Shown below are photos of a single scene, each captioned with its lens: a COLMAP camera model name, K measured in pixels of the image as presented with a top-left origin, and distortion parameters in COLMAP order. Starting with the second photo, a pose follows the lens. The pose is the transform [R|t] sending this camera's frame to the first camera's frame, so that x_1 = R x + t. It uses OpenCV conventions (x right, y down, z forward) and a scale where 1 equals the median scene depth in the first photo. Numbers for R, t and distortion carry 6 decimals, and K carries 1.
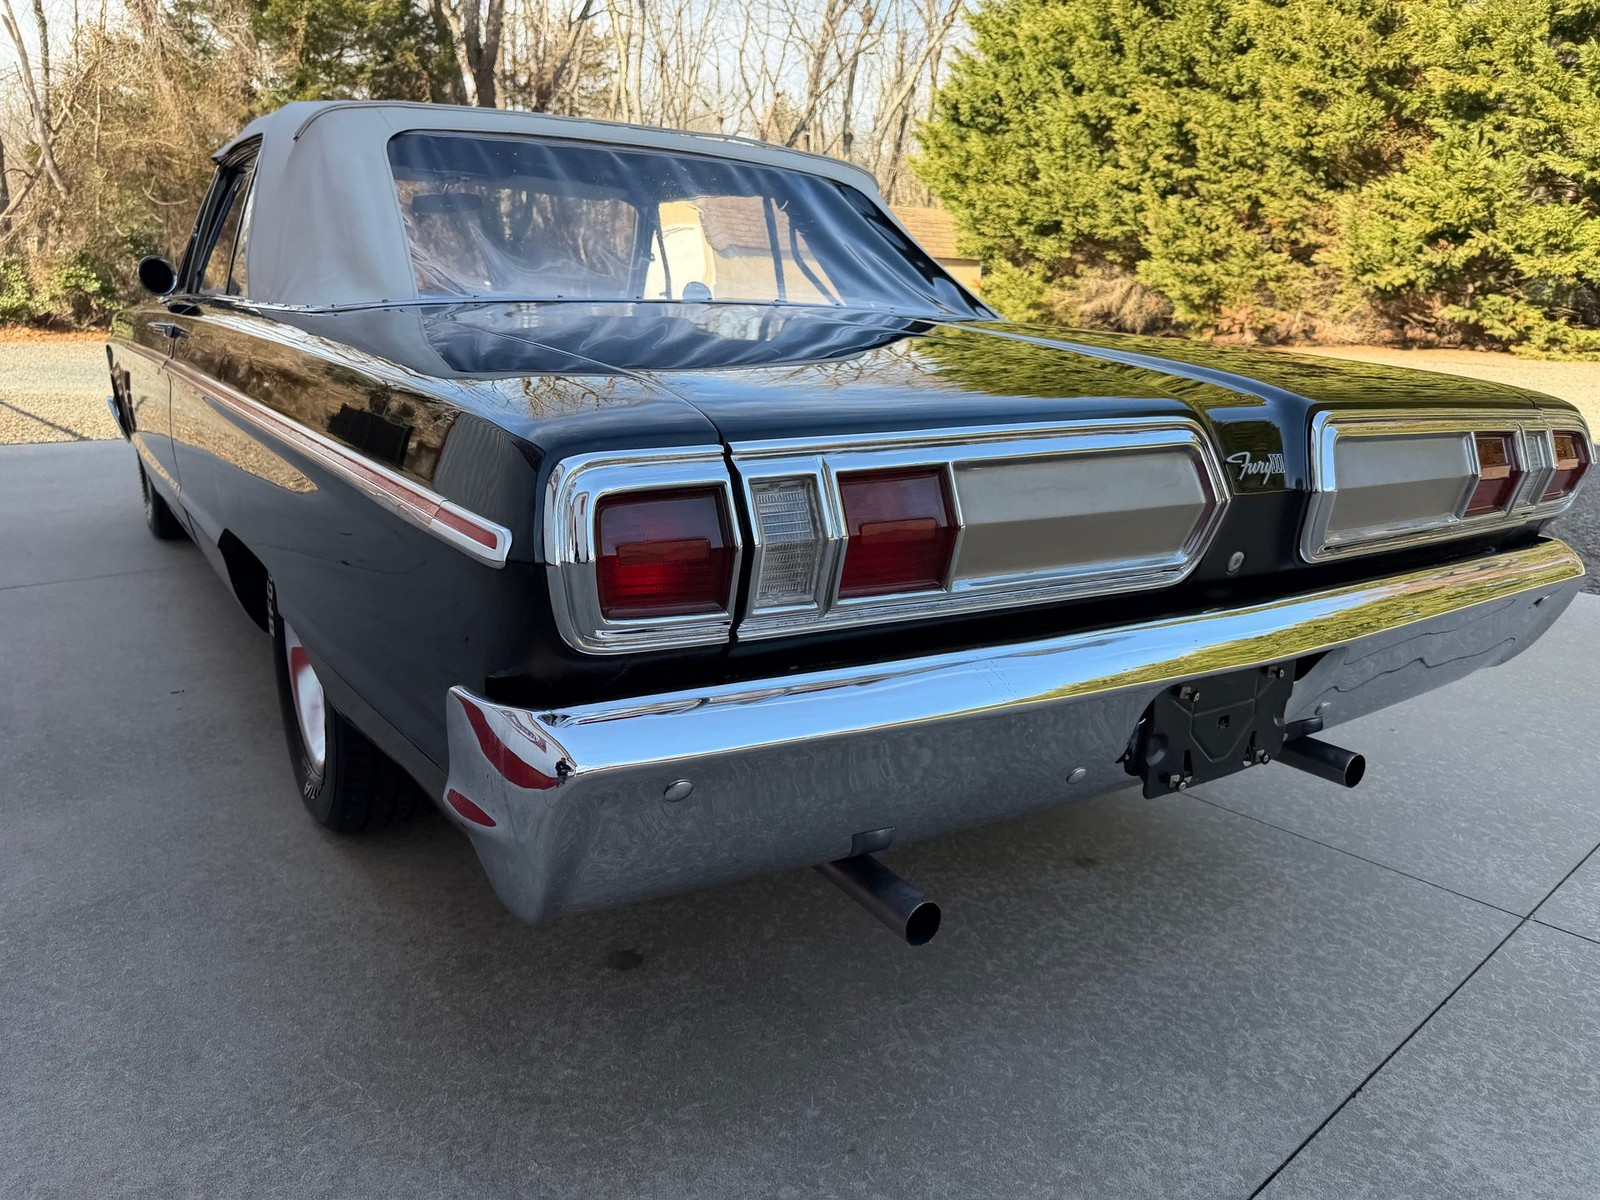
lens RADIAL K [[1138.1, 0, 820.7], [0, 1138.1, 595.5], [0, 0, 1]] dist [0.021334, -0.026598]
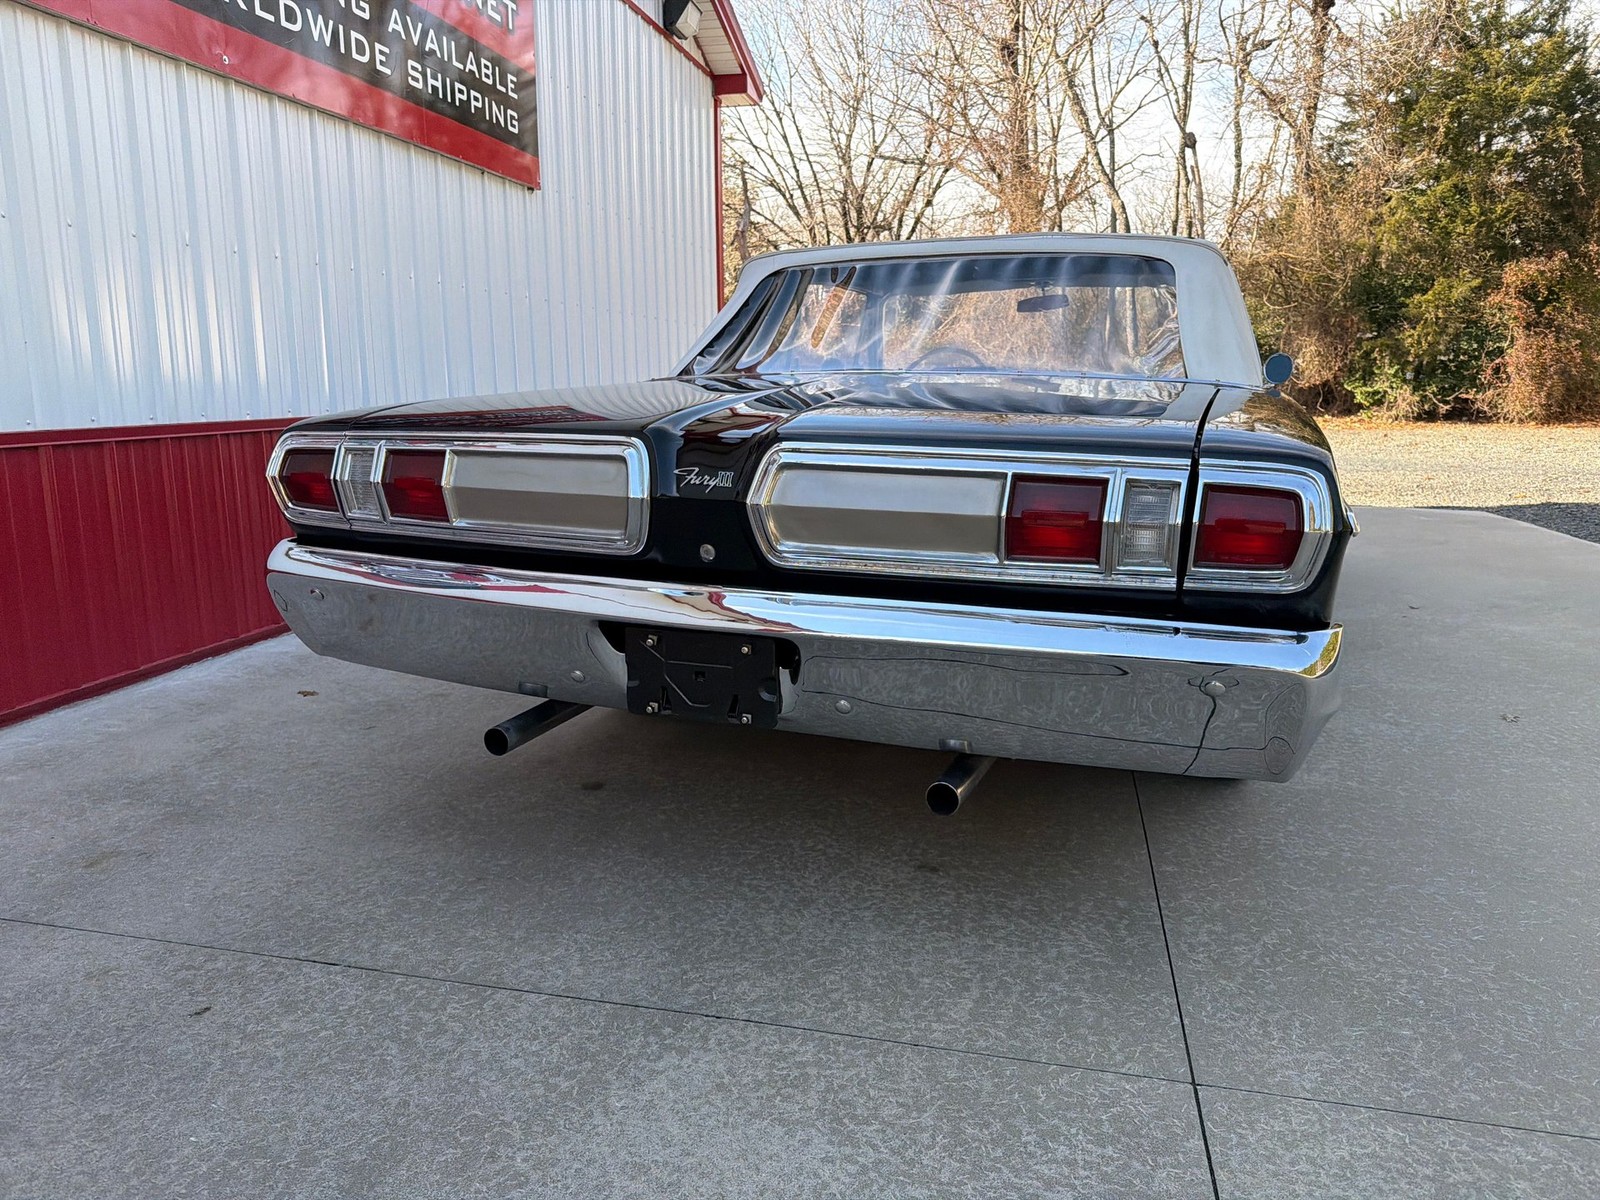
lens RADIAL K [[1138.1, 0, 797.1], [0, 1138.1, 580.9], [0, 0, 1]] dist [0.021334, -0.026598]
pose [[0.562068, 0.116130, -0.818898, 0.616764], [-0.190459, 0.981659, 0.008485, -0.011592], [0.804863, 0.151197, 0.573877, 0.145356]]
